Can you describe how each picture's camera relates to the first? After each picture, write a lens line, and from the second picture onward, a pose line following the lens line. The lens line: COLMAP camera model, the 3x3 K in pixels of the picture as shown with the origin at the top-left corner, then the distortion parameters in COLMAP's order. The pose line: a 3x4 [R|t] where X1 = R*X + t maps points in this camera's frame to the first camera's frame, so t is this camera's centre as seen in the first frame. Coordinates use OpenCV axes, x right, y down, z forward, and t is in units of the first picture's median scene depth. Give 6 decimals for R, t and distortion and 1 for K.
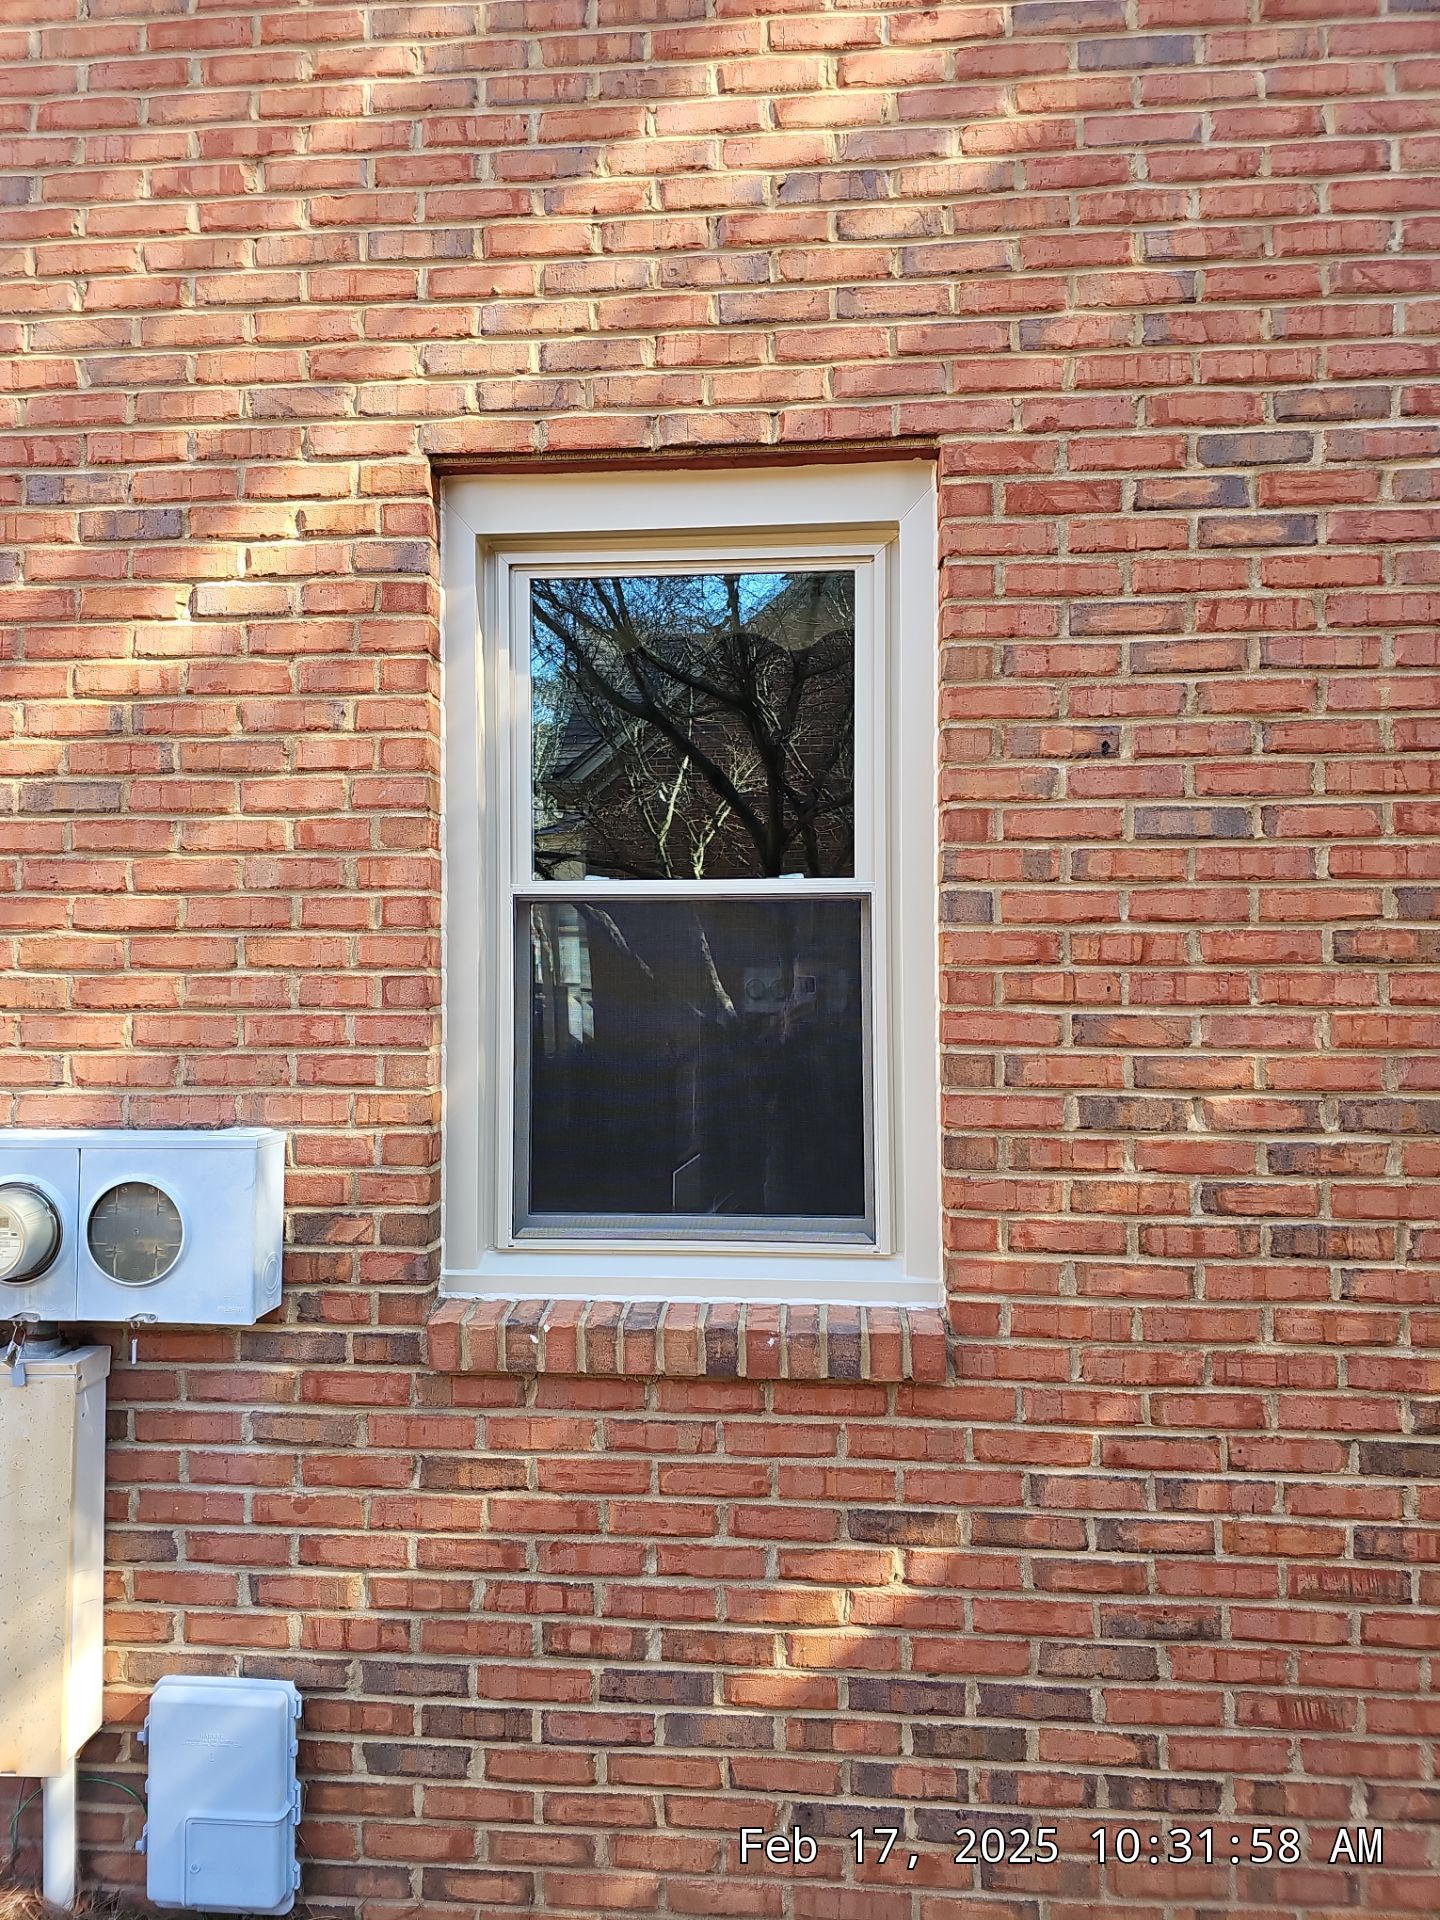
lens RADIAL K [[1270.3, 0, 716.0], [0, 1270.3, 951.1], [0, 0, 1]] dist [0.054049, -0.049109]
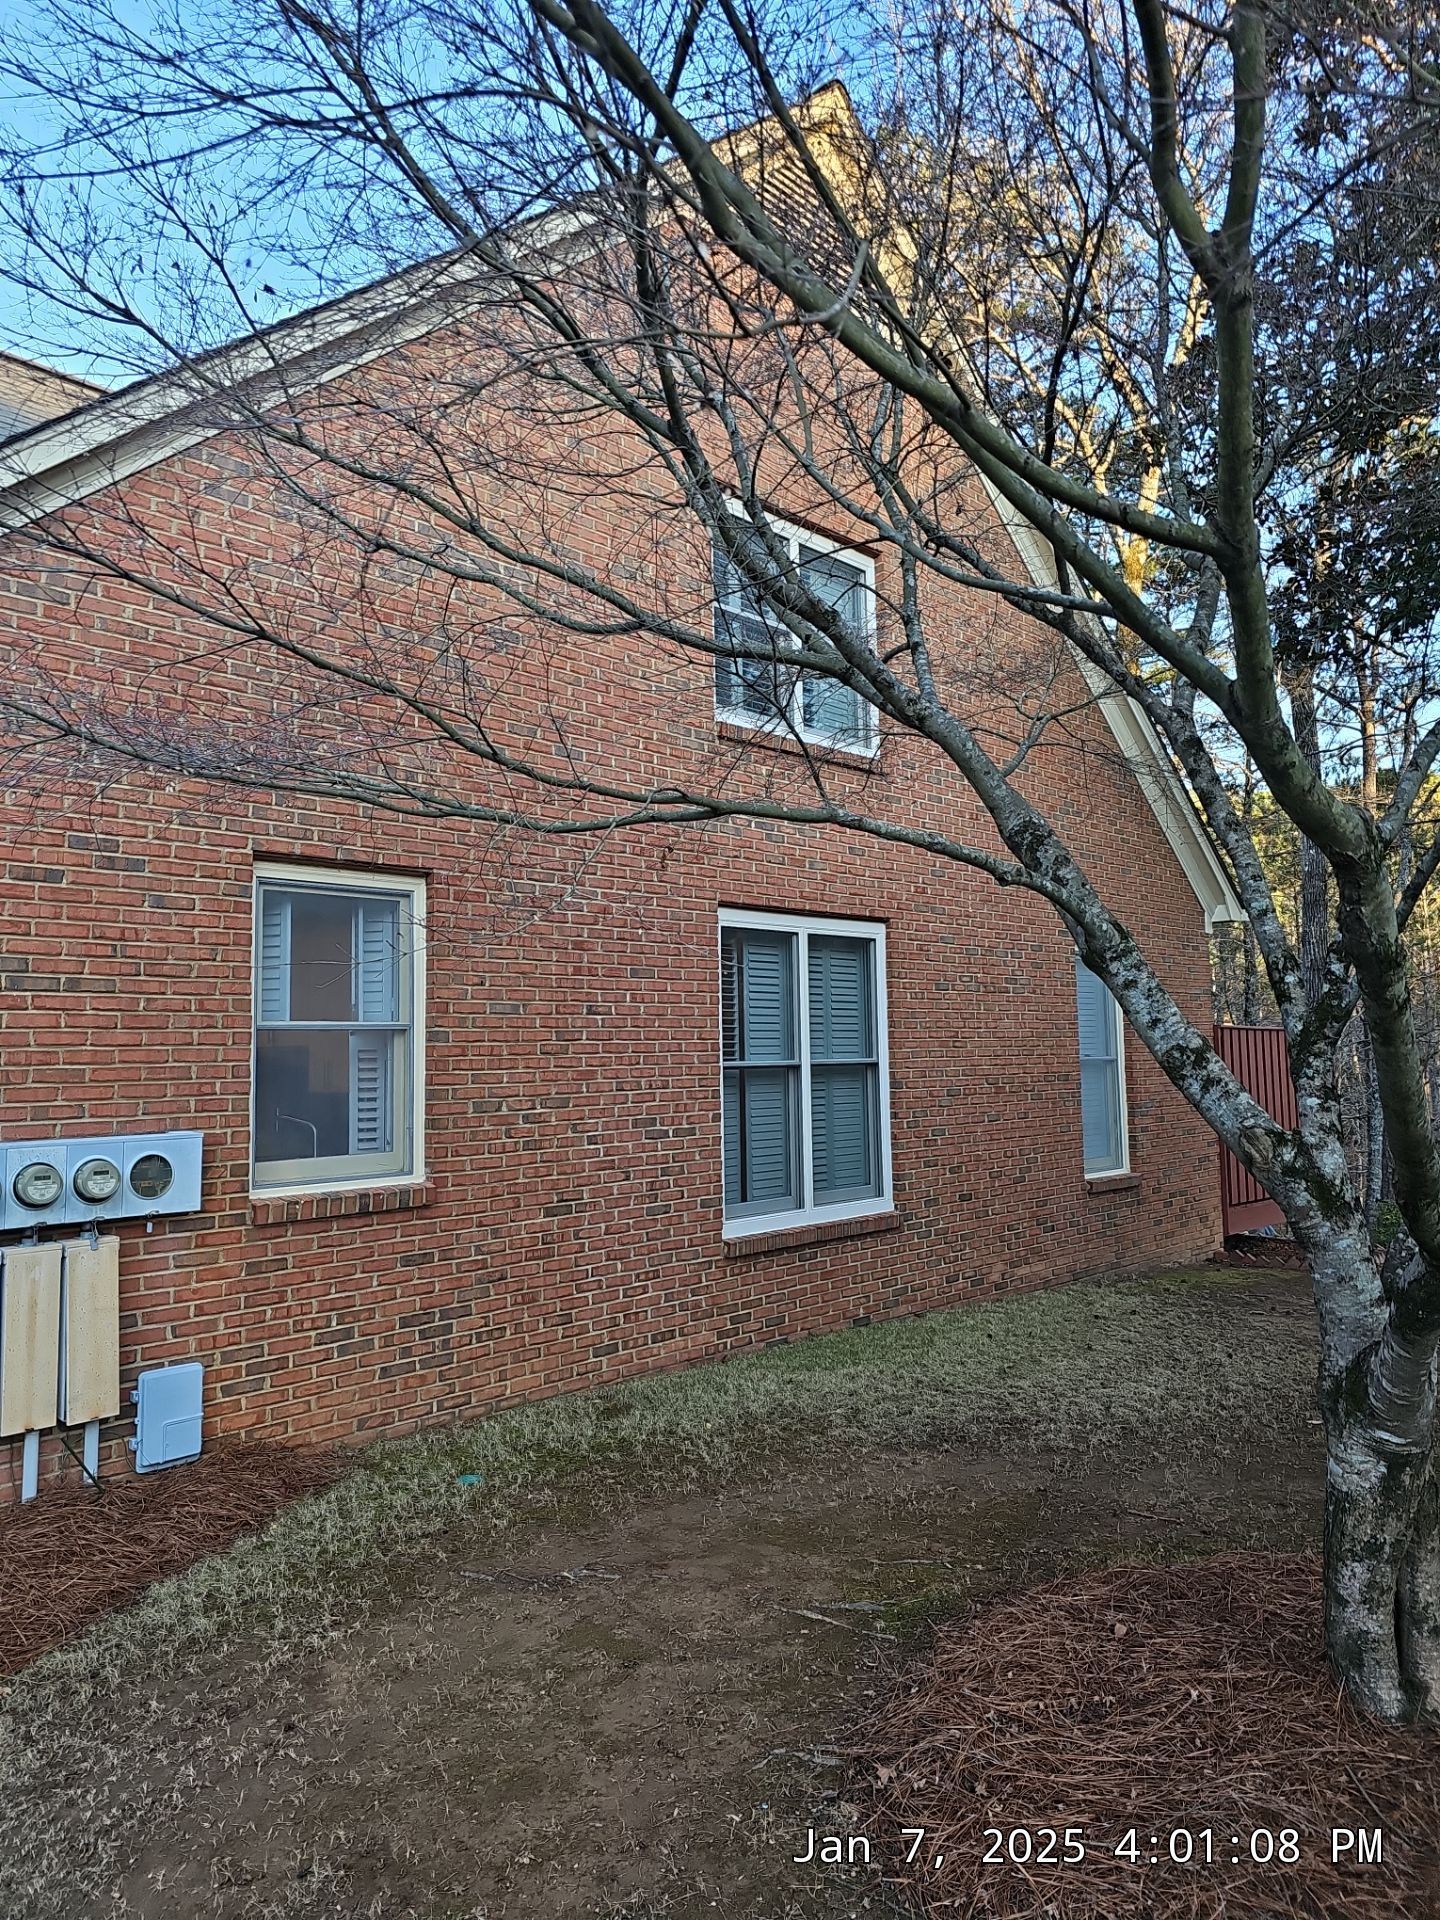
lens RADIAL K [[1270.3, 0, 716.0], [0, 1270.3, 951.1], [0, 0, 1]] dist [0.054049, -0.049109]
pose [[0.641649, 0.051427, 0.765273, -1.579985], [-0.009740, 0.998216, -0.058915, -0.062145], [-0.766937, 0.030349, 0.641004, -1.285559]]
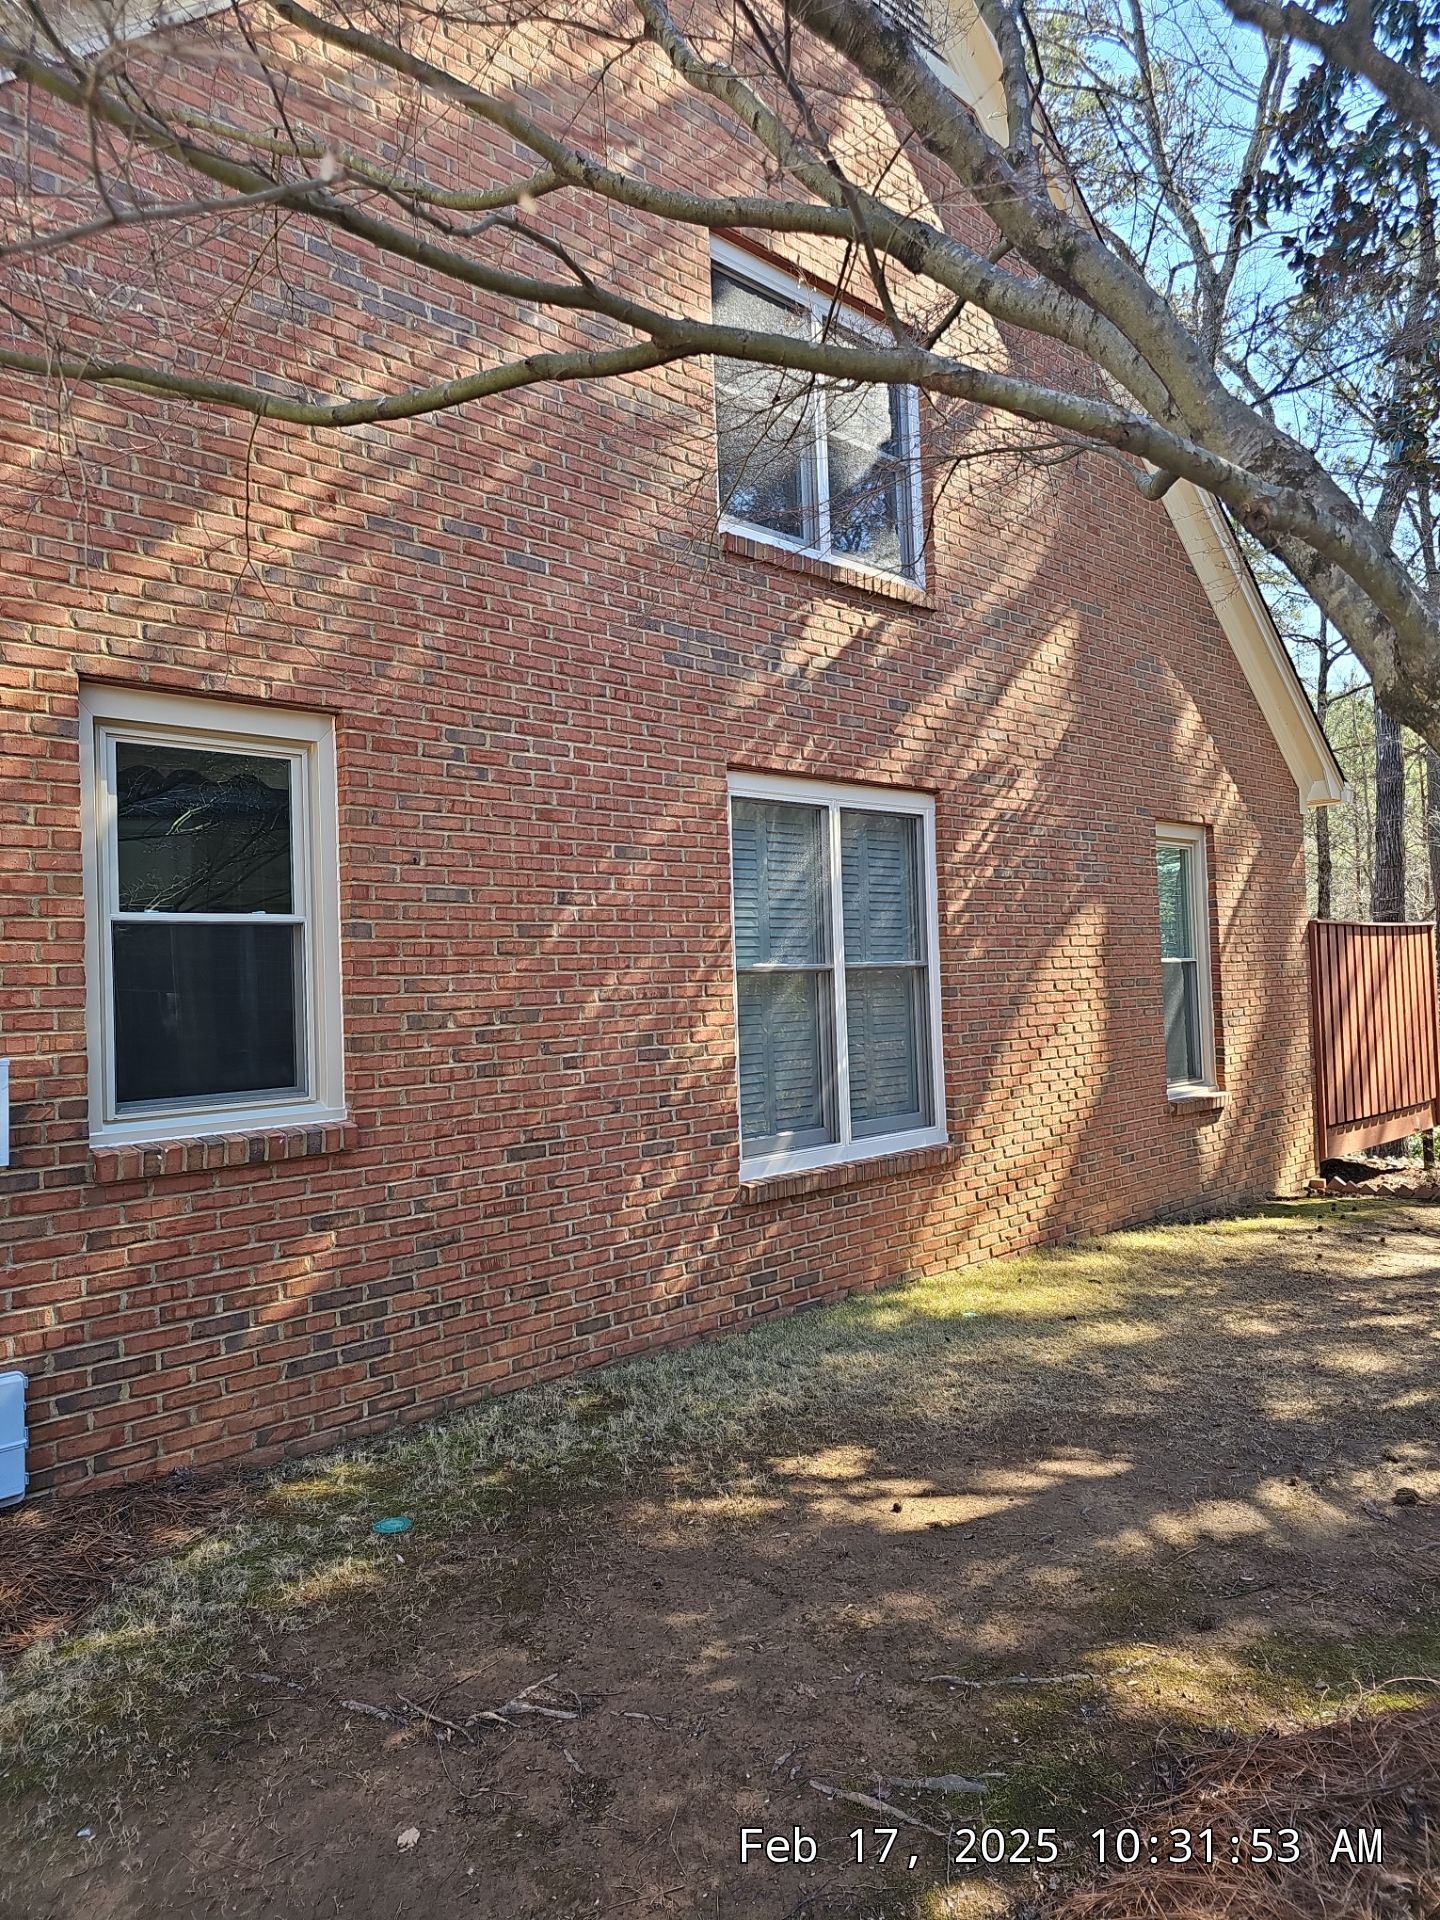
lens RADIAL K [[1270.3, 0, 716.0], [0, 1270.3, 951.1], [0, 0, 1]] dist [0.054049, -0.049109]
pose [[0.657503, -0.004623, 0.753437, -1.025136], [0.007865, 0.999969, -0.000728, 0.006949], [-0.753410, 0.006405, 0.657519, -0.865302]]
